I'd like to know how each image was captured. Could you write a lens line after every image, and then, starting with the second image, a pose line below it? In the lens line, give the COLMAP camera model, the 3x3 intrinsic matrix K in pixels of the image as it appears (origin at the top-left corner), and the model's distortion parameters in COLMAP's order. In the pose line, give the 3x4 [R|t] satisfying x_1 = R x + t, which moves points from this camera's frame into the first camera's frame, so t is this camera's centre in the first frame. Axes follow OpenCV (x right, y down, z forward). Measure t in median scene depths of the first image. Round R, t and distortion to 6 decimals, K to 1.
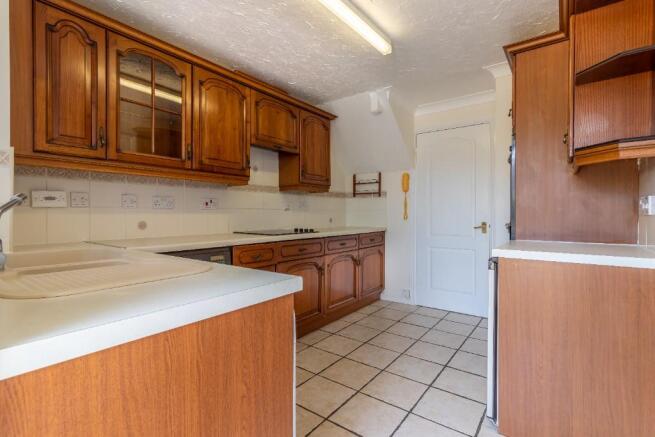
lens RADIAL K [[309.3, 0, 327.1], [0, 309.3, 216.9], [0, 0, 1]] dist [0.002644, 0.000118]
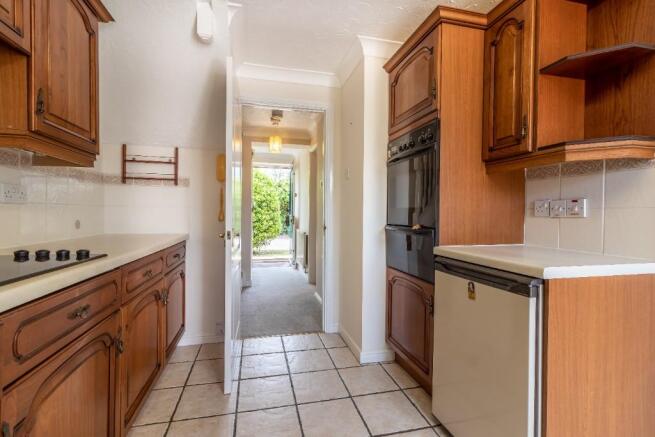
lens RADIAL K [[309.3, 0, 346.7], [0, 309.3, 216.6], [0, 0, 1]] dist [0.002644, 0.000118]
pose [[0.637225, -0.000777, 0.770677, -0.099316], [-0.001281, 0.999997, 0.002068, -0.003836], [-0.770677, -0.002306, 0.637222, 0.333427]]
